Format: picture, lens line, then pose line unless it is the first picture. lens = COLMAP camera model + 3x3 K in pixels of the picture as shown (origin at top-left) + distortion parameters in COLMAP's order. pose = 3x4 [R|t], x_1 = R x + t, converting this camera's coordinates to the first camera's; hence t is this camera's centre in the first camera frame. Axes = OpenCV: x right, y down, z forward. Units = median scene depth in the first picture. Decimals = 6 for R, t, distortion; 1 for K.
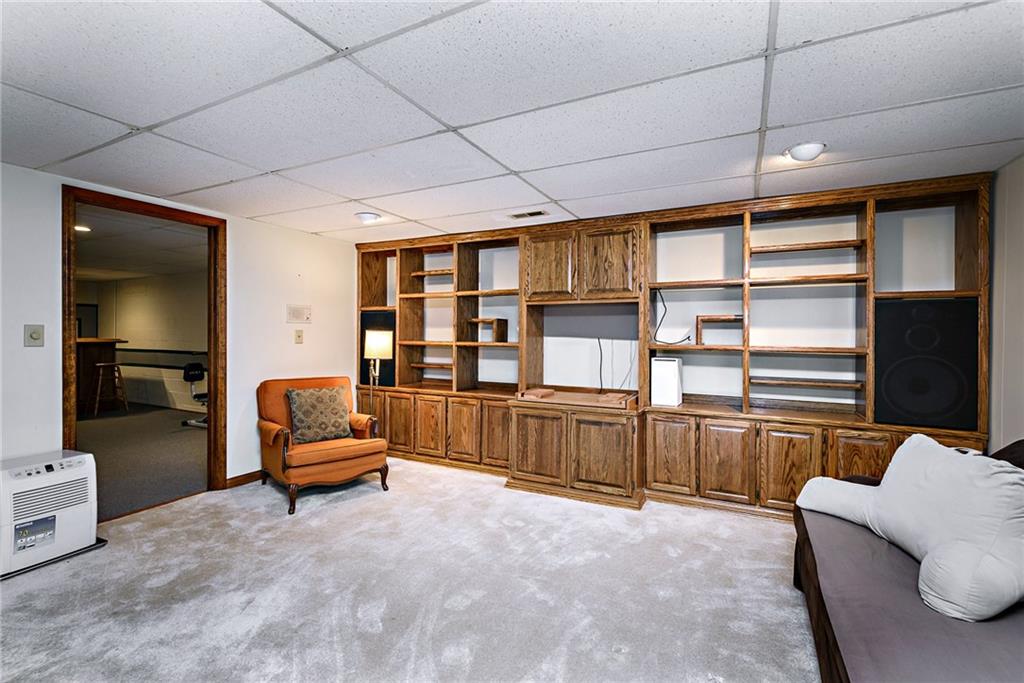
lens RADIAL K [[442.6, 0, 512.0], [0, 442.6, 341.5], [0, 0, 1]] dist [-0.000582, -0.000104]
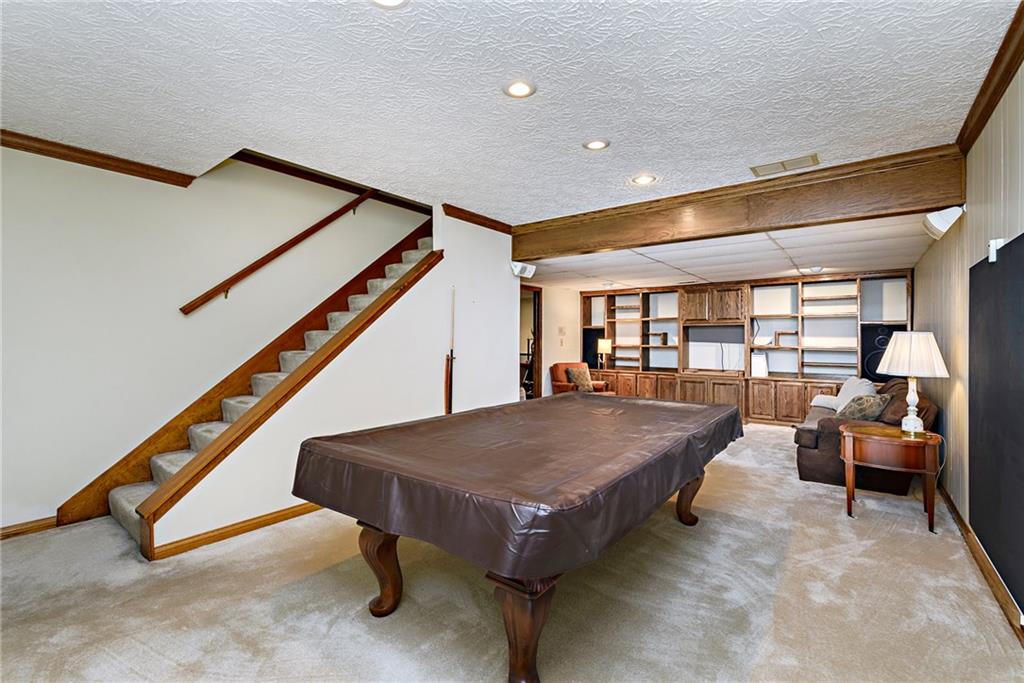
lens RADIAL K [[443.2, 0, 534.0], [0, 443.2, 344.4], [0, 0, 1]] dist [0.000163, 0.000035]
pose [[0.989934, -0.001445, -0.141520, -0.356215], [0.000493, 0.999977, -0.006758, 0.012103], [0.141526, 0.006620, 0.989912, -1.069378]]
